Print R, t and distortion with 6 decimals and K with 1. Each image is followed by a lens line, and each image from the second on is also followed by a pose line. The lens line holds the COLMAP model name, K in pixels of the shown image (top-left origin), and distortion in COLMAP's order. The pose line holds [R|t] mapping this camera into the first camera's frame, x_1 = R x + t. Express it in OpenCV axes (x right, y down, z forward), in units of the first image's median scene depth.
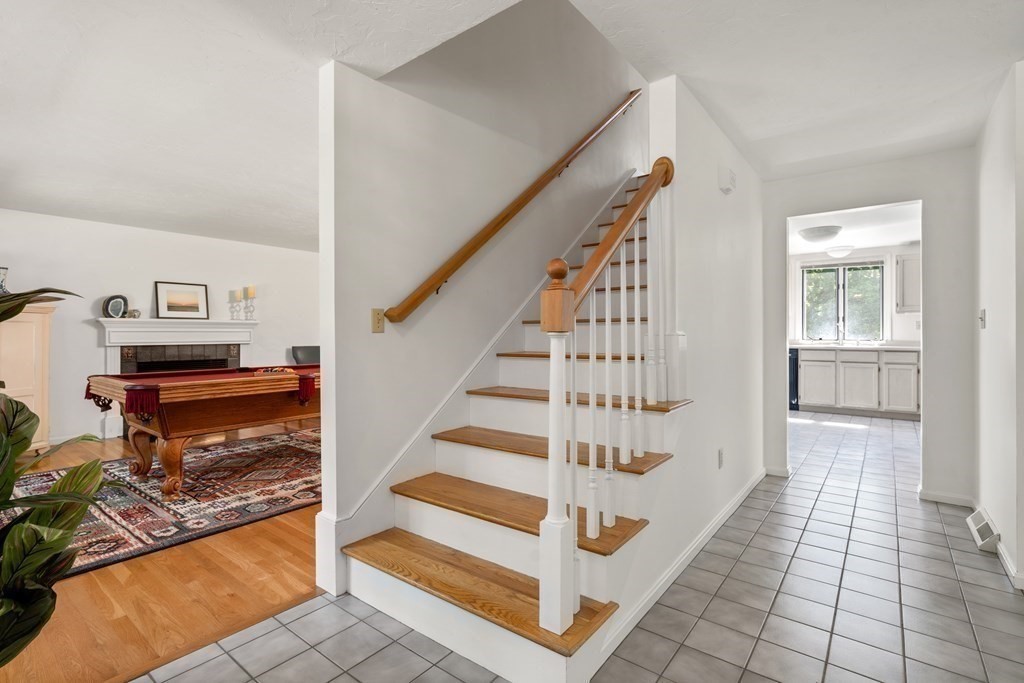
lens RADIAL K [[480.7, 0, 502.5], [0, 480.7, 332.5], [0, 0, 1]] dist [-0.000224, 0.000038]
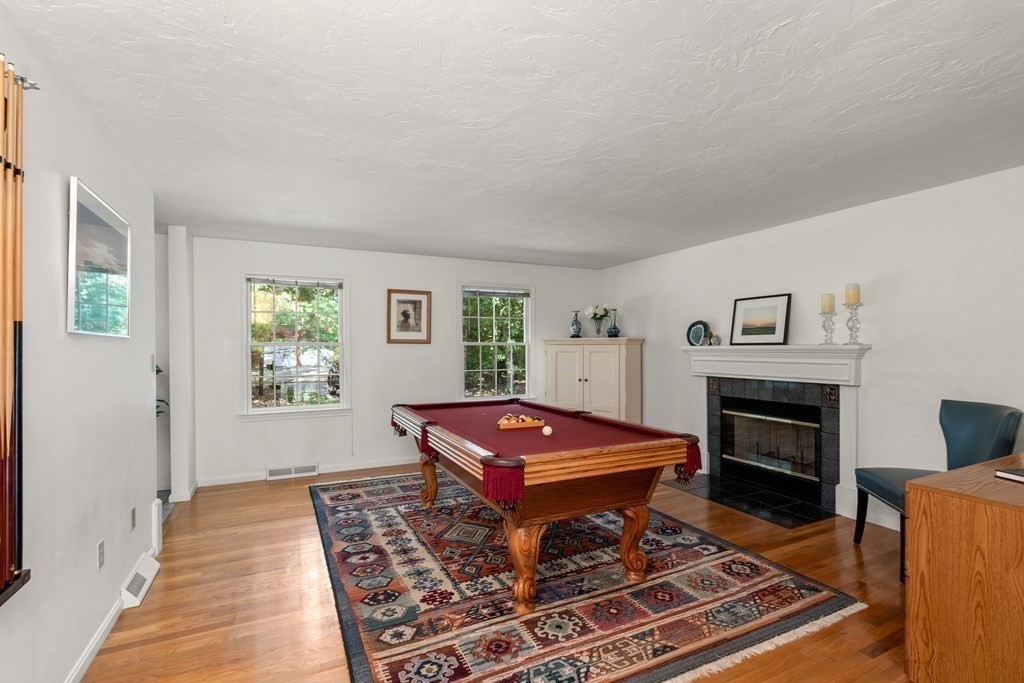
lens RADIAL K [[478.0, 0, 512.0], [0, 478.0, 341.5], [0, 0, 1]] dist [-0.003123, 0.000011]
pose [[-0.430588, -0.007953, -0.902514, 0.258761], [0.004358, 0.999931, -0.010891, -0.041072], [0.902538, -0.008622, -0.430524, 1.474408]]
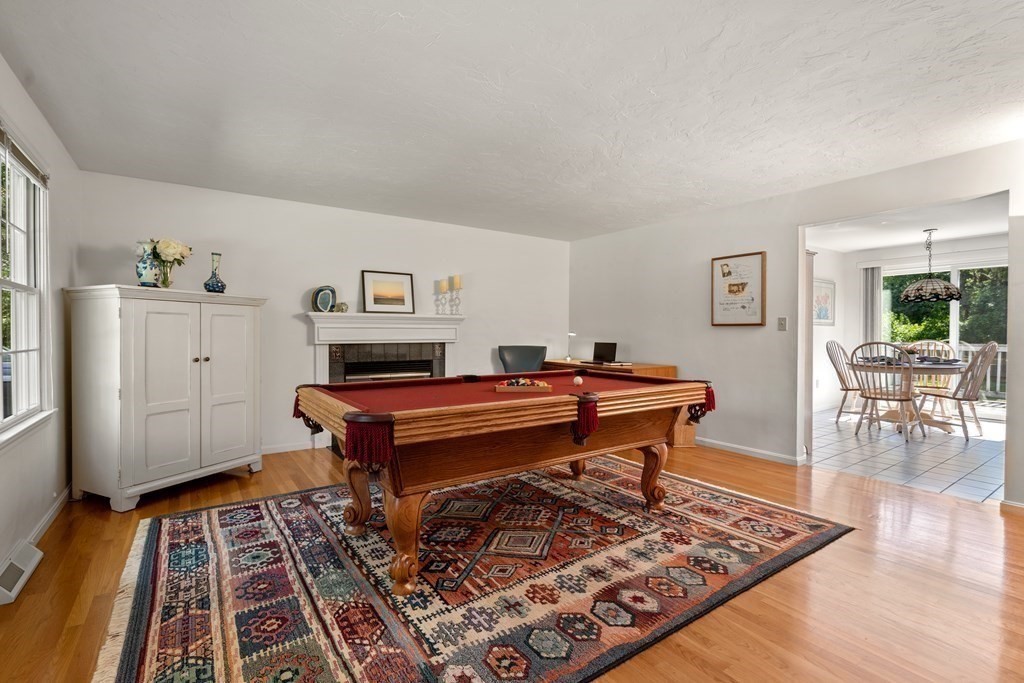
lens RADIAL K [[464.6, 0, 506.4], [0, 464.6, 338.0], [0, 0, 1]] dist [-0.005060, 0.001009]
pose [[0.956815, 0.007592, -0.290597, -0.331161], [-0.003397, 0.999883, 0.014938, 0.004576], [0.290677, -0.013306, 0.956729, 0.393405]]
